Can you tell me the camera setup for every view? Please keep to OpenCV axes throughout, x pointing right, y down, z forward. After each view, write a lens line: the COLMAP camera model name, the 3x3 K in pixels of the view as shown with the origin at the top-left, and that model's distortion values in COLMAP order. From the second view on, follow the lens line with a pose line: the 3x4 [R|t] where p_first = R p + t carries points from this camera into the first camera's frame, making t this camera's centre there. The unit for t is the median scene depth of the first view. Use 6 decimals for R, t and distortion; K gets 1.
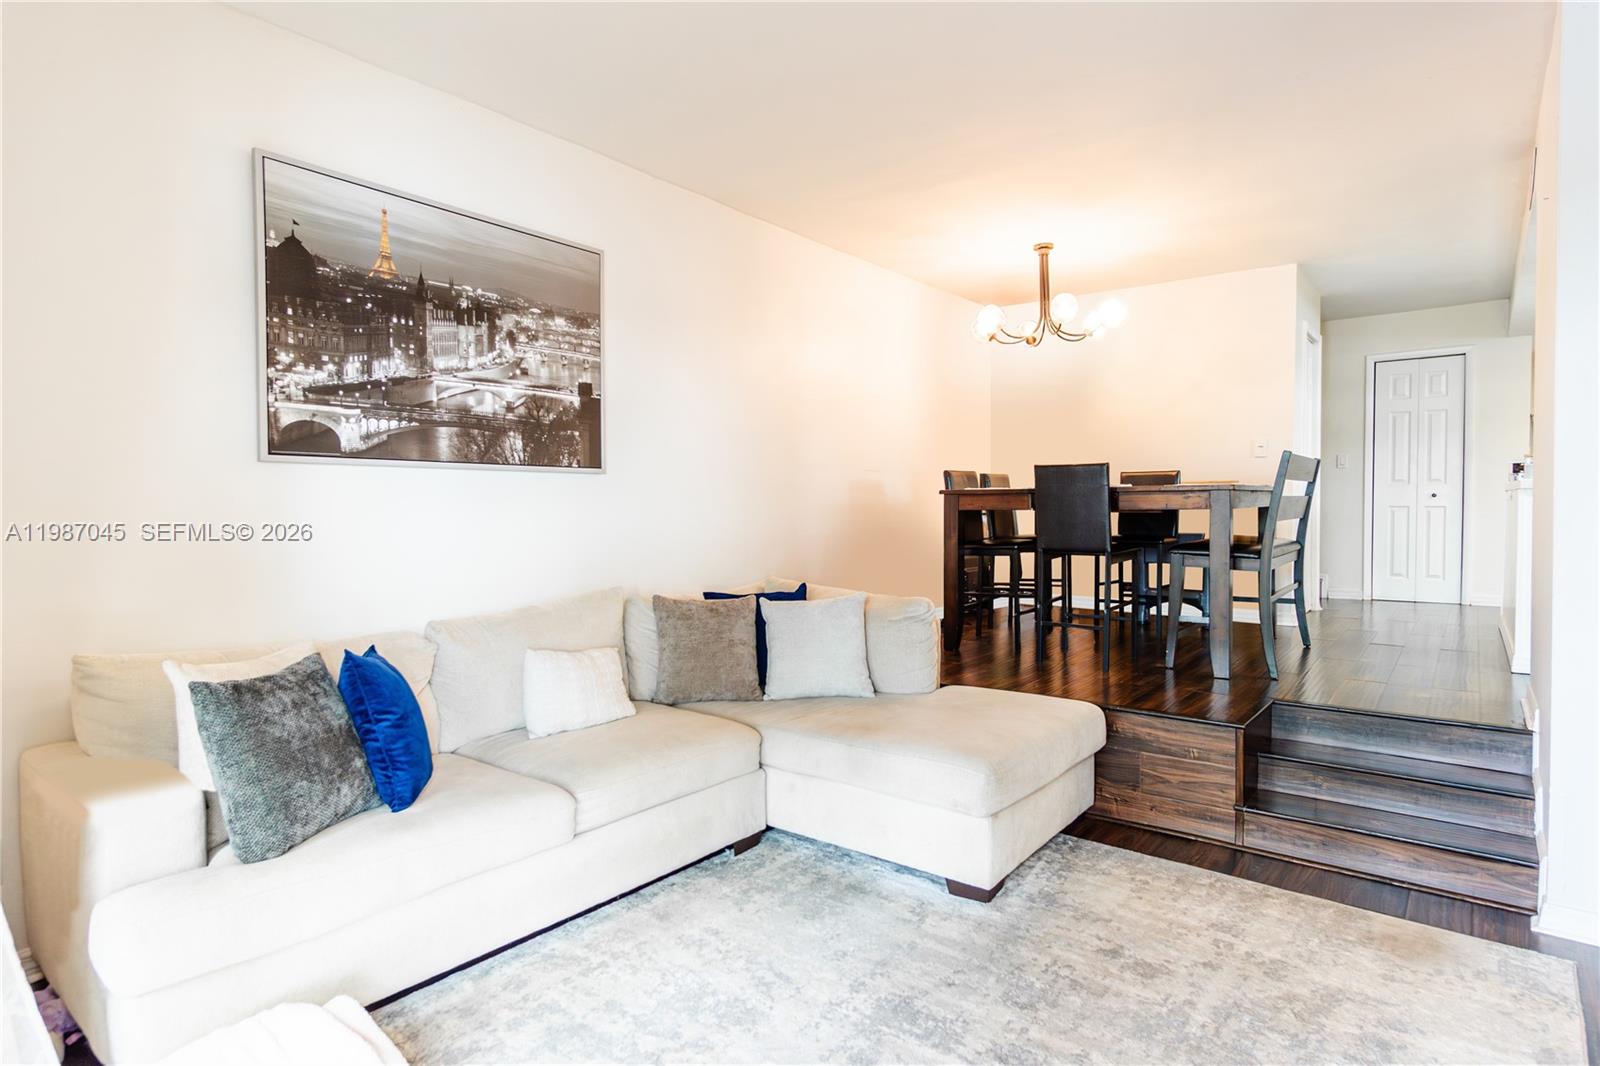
lens RADIAL K [[917.9, 0, 809.5], [0, 917.9, 531.4], [0, 0, 1]] dist [0.016621, 0.001905]
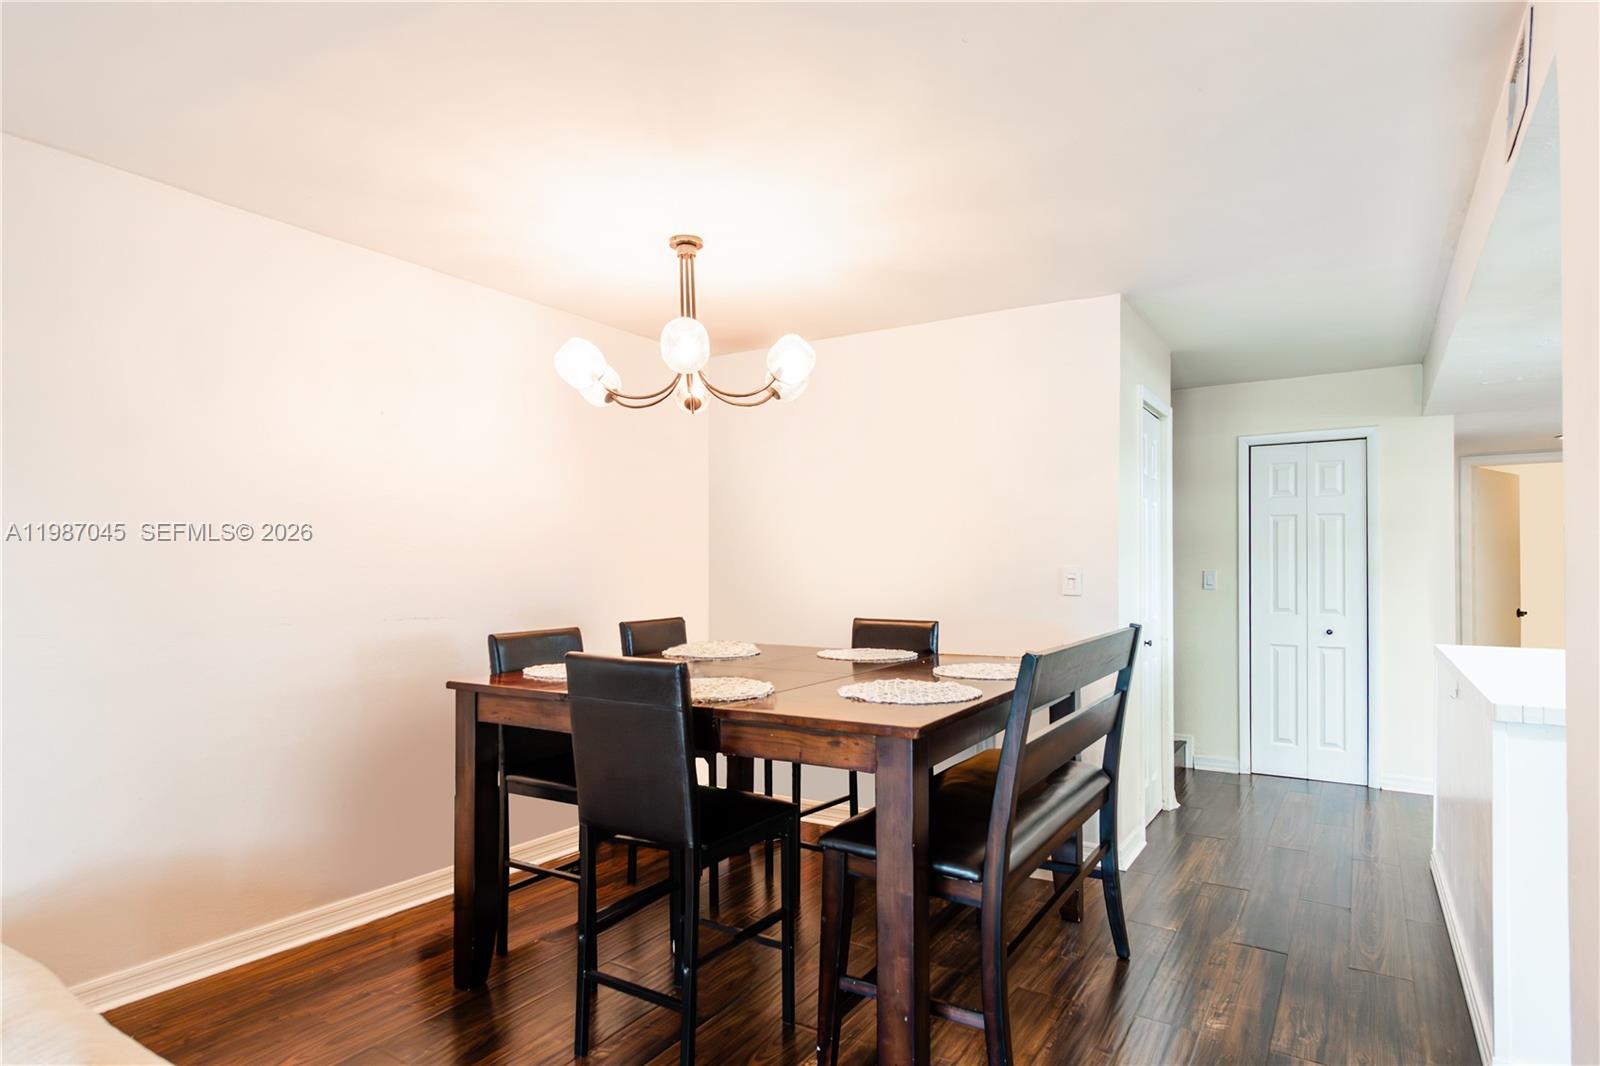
lens RADIAL K [[917.9, 0, 796.2], [0, 917.9, 558.1], [0, 0, 1]] dist [0.016621, 0.001905]
pose [[0.997123, 0.009827, 0.075158, 0.216752], [-0.006895, 0.999209, -0.039165, -0.068789], [-0.075483, 0.038534, 0.996402, 0.328595]]
